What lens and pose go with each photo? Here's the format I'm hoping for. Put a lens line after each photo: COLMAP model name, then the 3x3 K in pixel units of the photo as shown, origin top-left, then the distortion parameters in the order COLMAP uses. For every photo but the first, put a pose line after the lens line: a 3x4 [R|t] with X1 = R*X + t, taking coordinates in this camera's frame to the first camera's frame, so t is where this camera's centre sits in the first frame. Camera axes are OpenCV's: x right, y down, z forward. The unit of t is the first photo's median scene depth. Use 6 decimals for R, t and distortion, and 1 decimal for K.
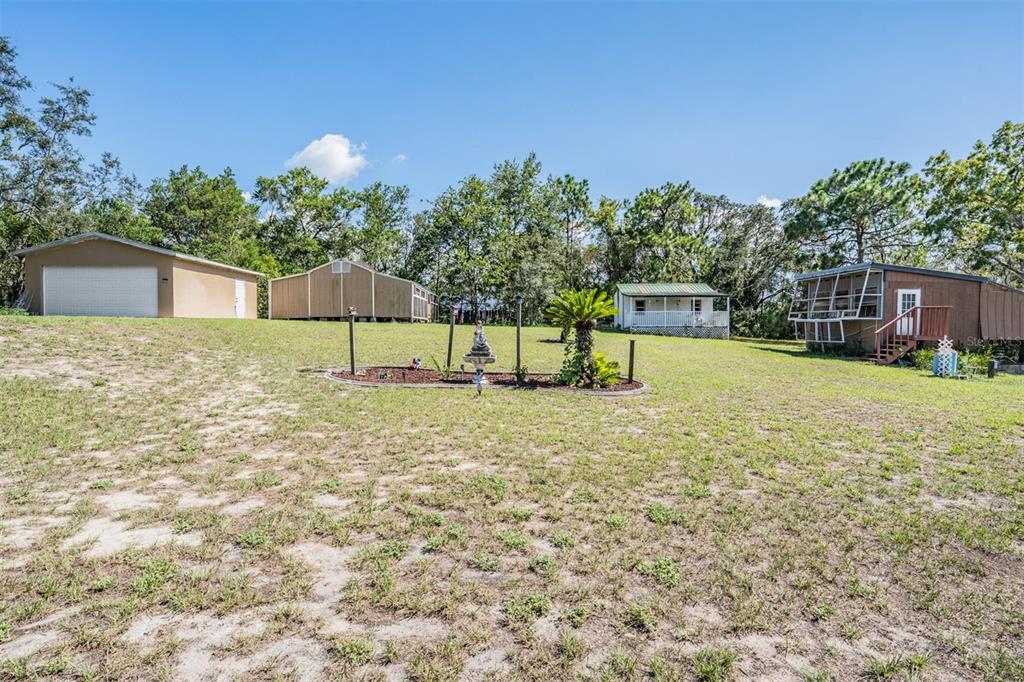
lens RADIAL K [[499.6, 0, 510.1], [0, 499.6, 336.4], [0, 0, 1]] dist [0.000428, 0.000195]
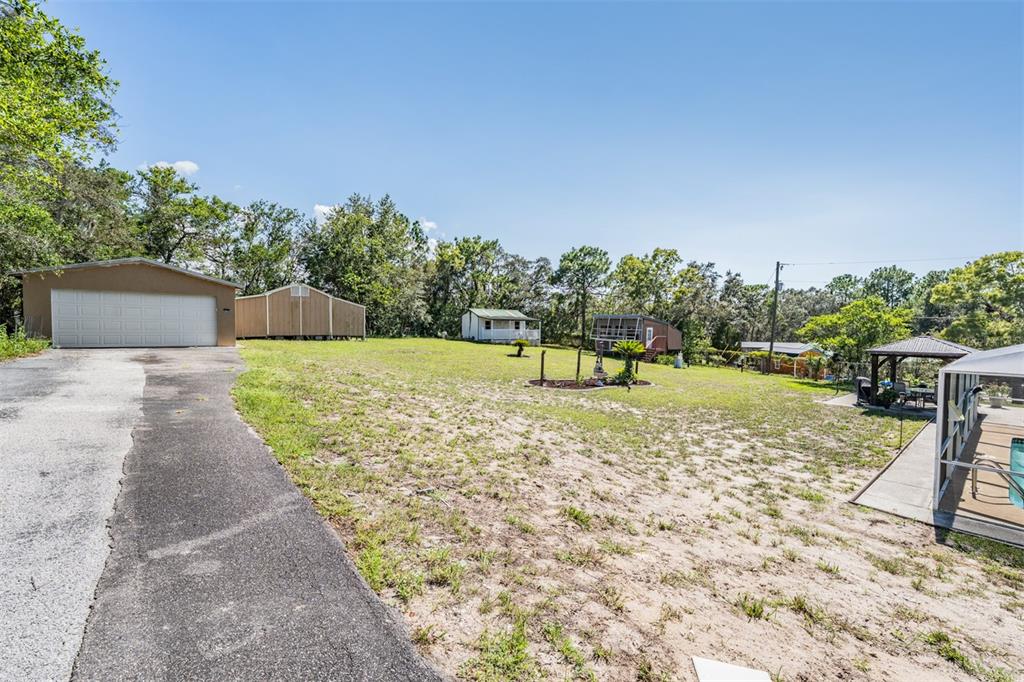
lens RADIAL K [[442.8, 0, 513.0], [0, 442.8, 341.7], [0, 0, 1]] dist [-0.000263, -0.000022]
pose [[0.770494, -0.013083, 0.637313, -0.585894], [-0.004444, 0.999655, 0.025895, -0.051477], [-0.637431, -0.022784, 0.770170, -0.073442]]
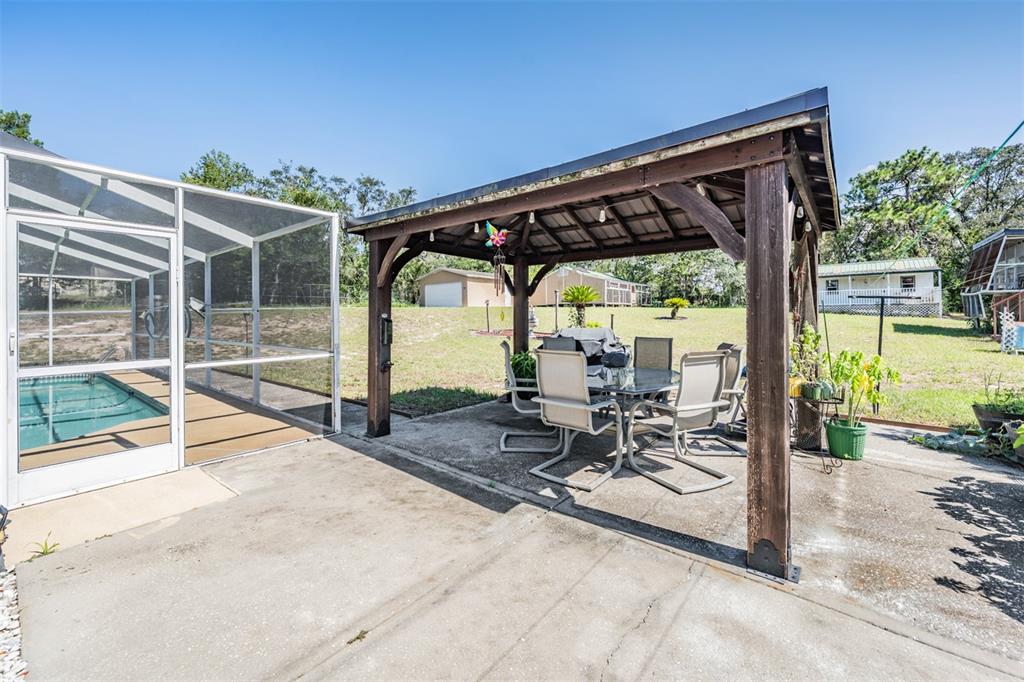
lens RADIAL K [[409.8, 0, 502.6], [0, 409.8, 317.7], [0, 0, 1]] dist [-0.000688, -0.000027]
pose [[0.768410, -0.005564, -0.639933, 0.336520], [0.002892, 0.999982, -0.005222, 0.009673], [0.639951, 0.002162, 0.768413, -0.112272]]
